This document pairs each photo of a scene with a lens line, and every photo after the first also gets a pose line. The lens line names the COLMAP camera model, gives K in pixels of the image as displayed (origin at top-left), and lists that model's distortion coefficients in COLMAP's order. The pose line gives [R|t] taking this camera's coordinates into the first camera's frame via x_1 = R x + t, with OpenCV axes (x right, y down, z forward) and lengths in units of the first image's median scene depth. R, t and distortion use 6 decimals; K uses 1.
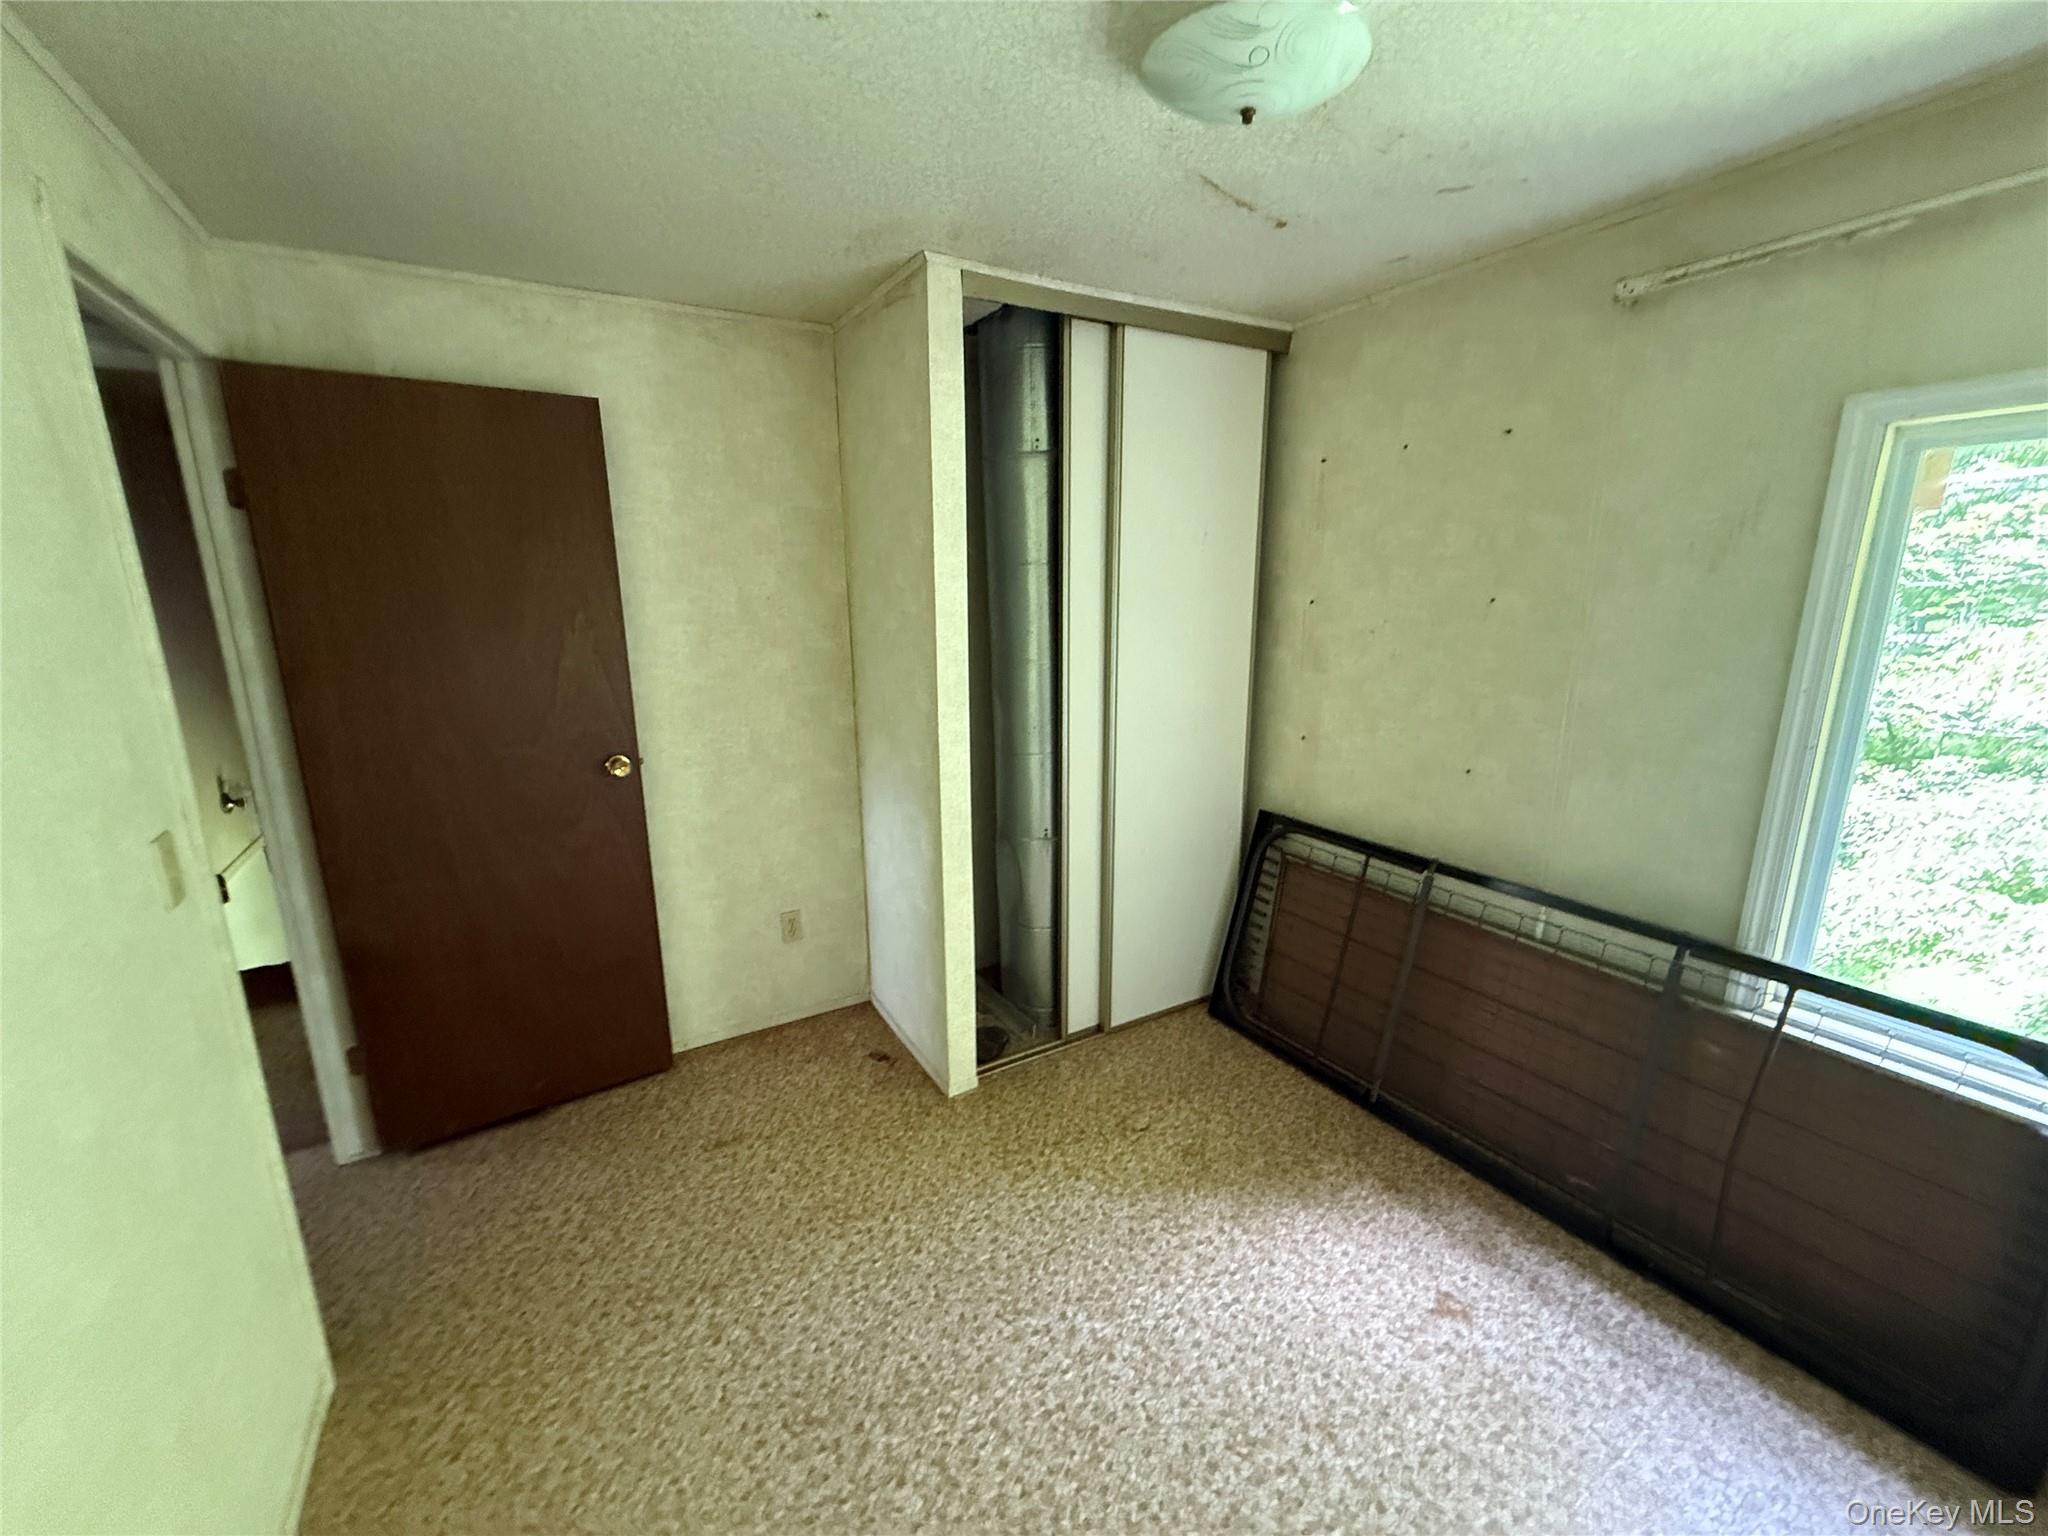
lens RADIAL K [[816.5, 0, 1016.1], [0, 816.5, 769.4], [0, 0, 1]] dist [-0.001230, 0.000114]
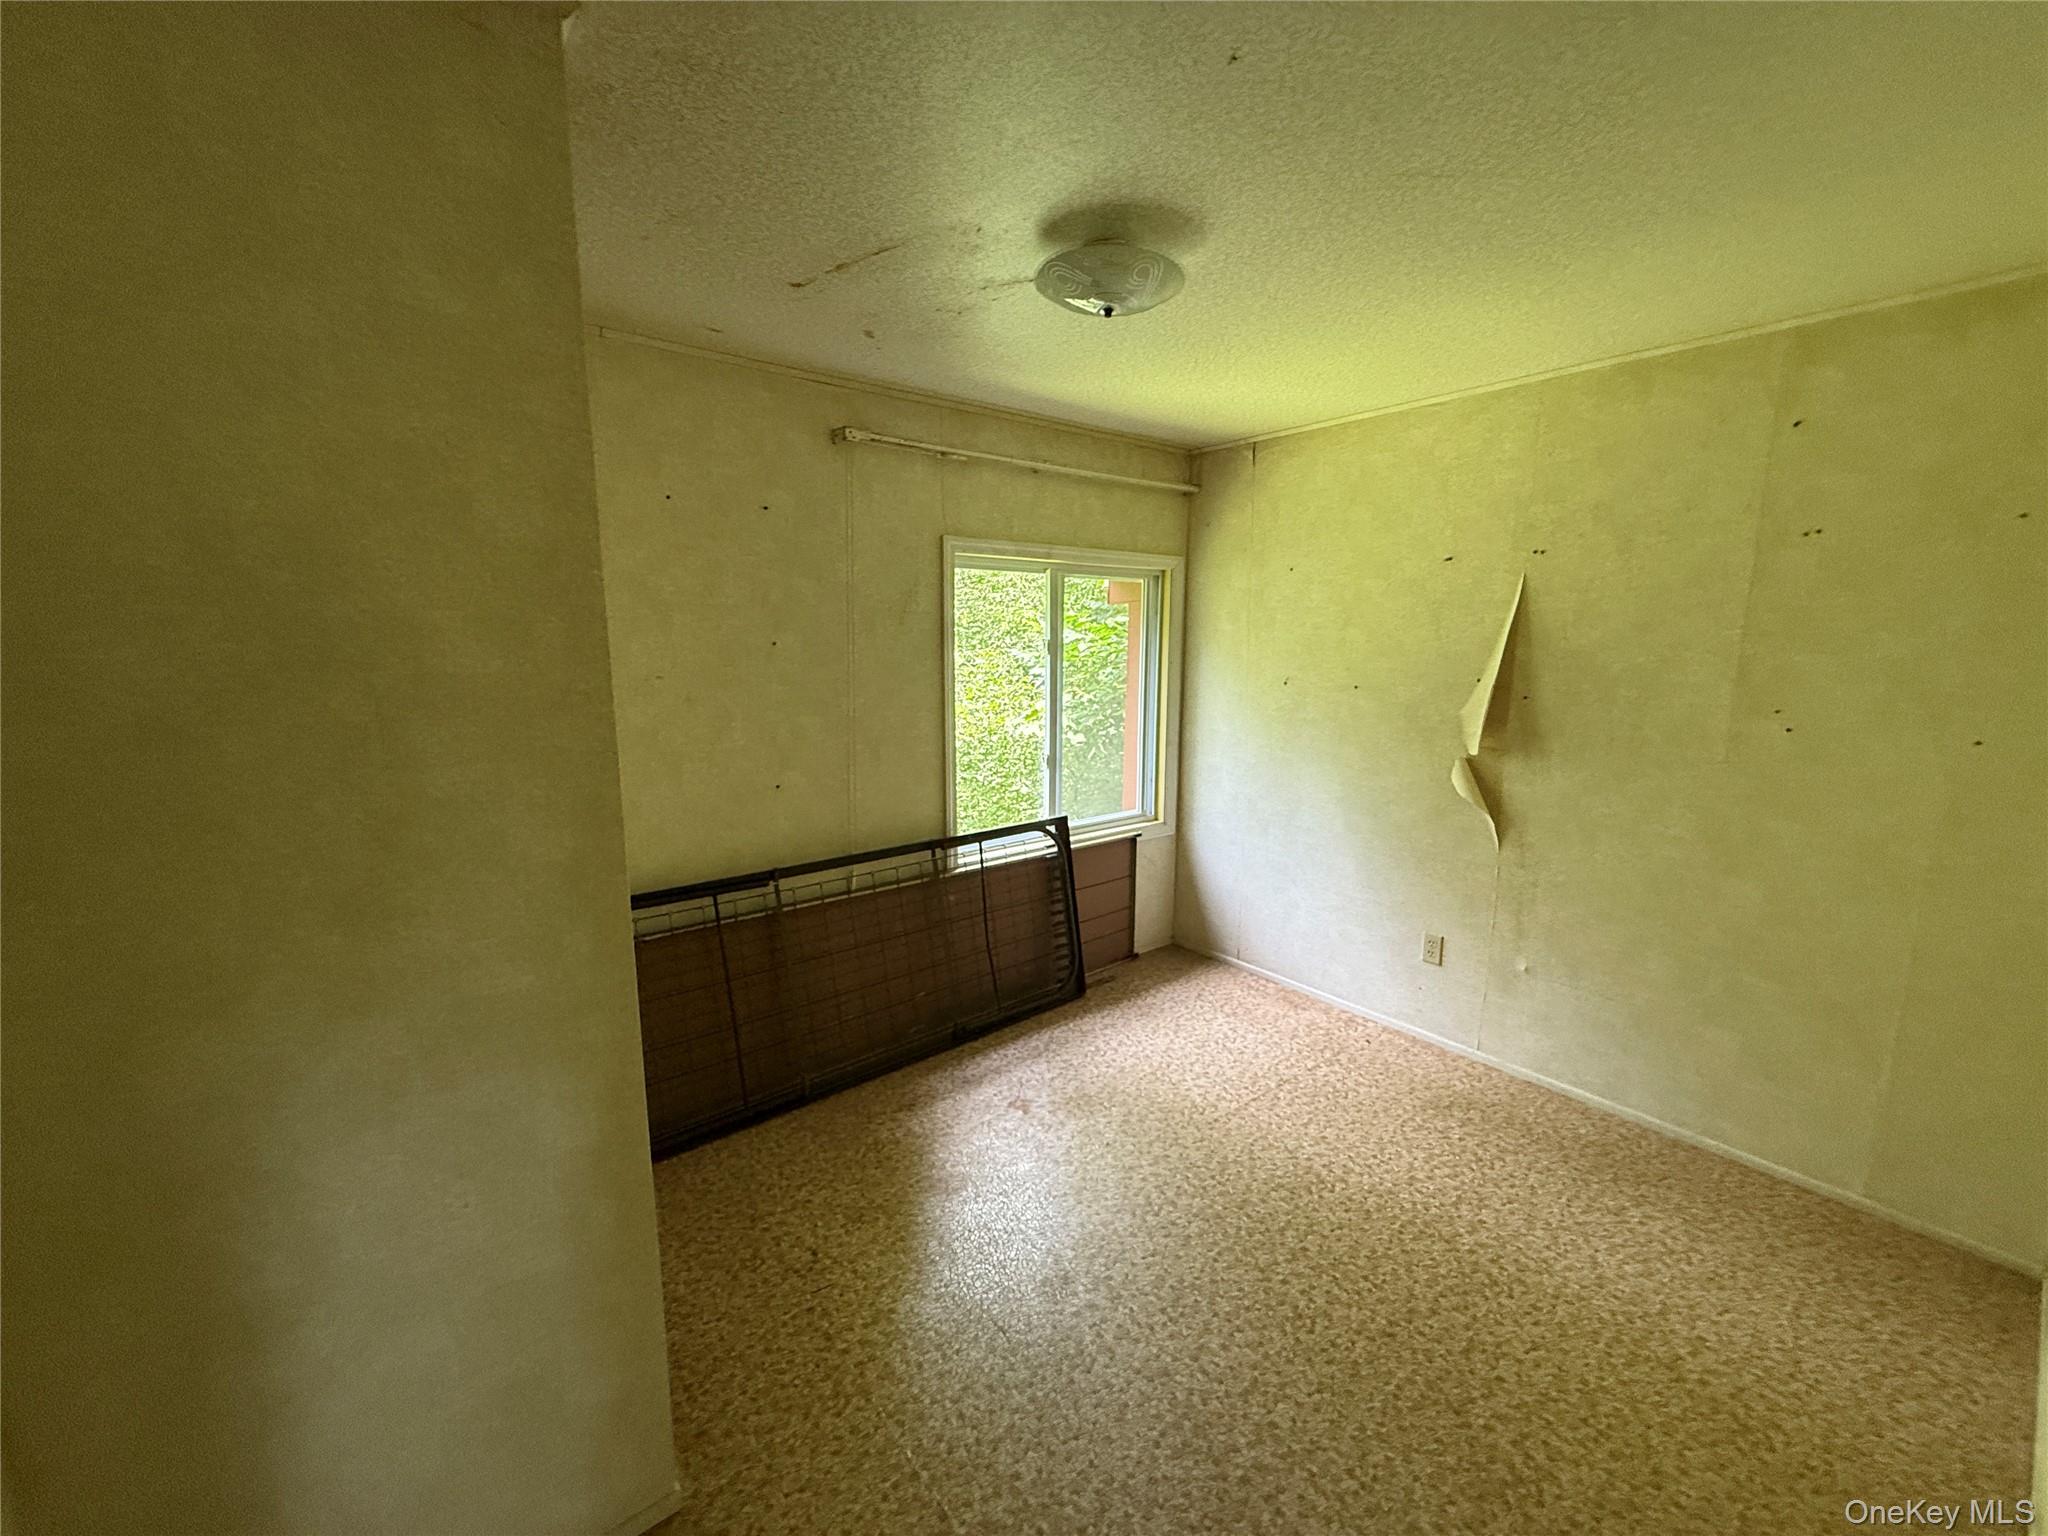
lens RADIAL K [[816.5, 0, 1017.5], [0, 816.5, 772.8], [0, 0, 1]] dist [-0.001230, 0.000114]
pose [[-0.135395, -0.163301, 0.977241, -0.861288], [0.212786, 0.958516, 0.189653, -0.223414], [-0.967673, 0.233621, -0.095030, 1.023393]]
